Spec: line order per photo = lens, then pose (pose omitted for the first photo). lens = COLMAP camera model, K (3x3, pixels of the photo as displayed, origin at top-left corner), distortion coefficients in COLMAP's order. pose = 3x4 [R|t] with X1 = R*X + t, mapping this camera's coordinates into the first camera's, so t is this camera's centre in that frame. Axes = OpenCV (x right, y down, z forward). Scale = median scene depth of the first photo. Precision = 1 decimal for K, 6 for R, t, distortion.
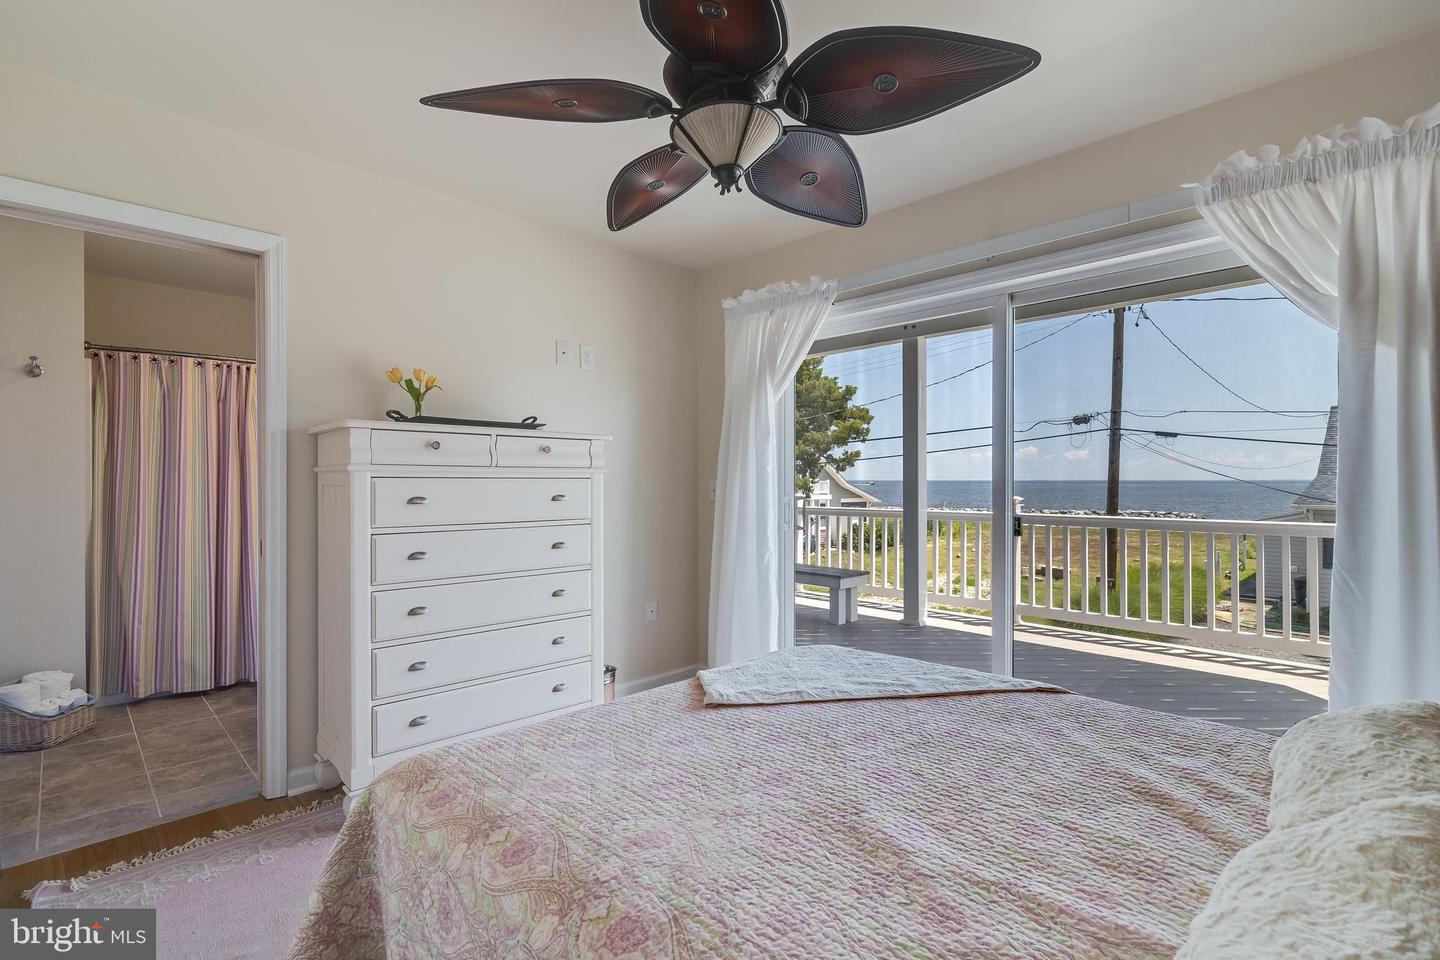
lens RADIAL K [[680.4, 0, 712.8], [0, 680.4, 476.2], [0, 0, 1]] dist [0.015171, -0.000170]
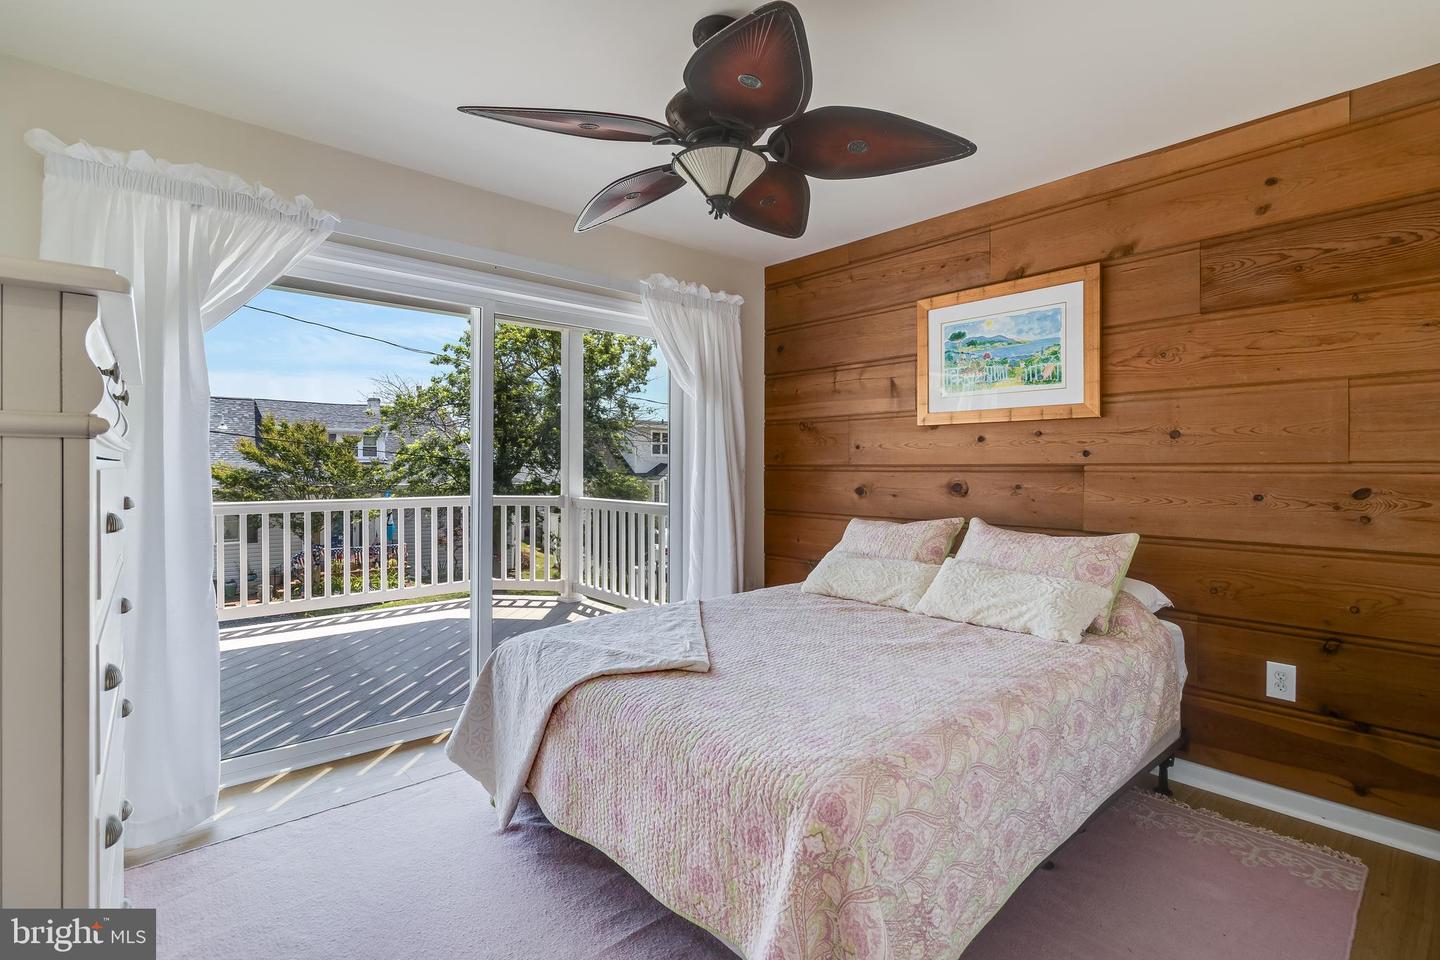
lens RADIAL K [[680.4, 0, 729.2], [0, 680.4, 475.9], [0, 0, 1]] dist [0.015171, -0.000170]
pose [[0.019852, -0.013955, 0.999706, -1.002704], [-0.007136, 0.999875, 0.014099, 0.003652], [-0.999777, -0.007414, 0.019750, 0.852966]]
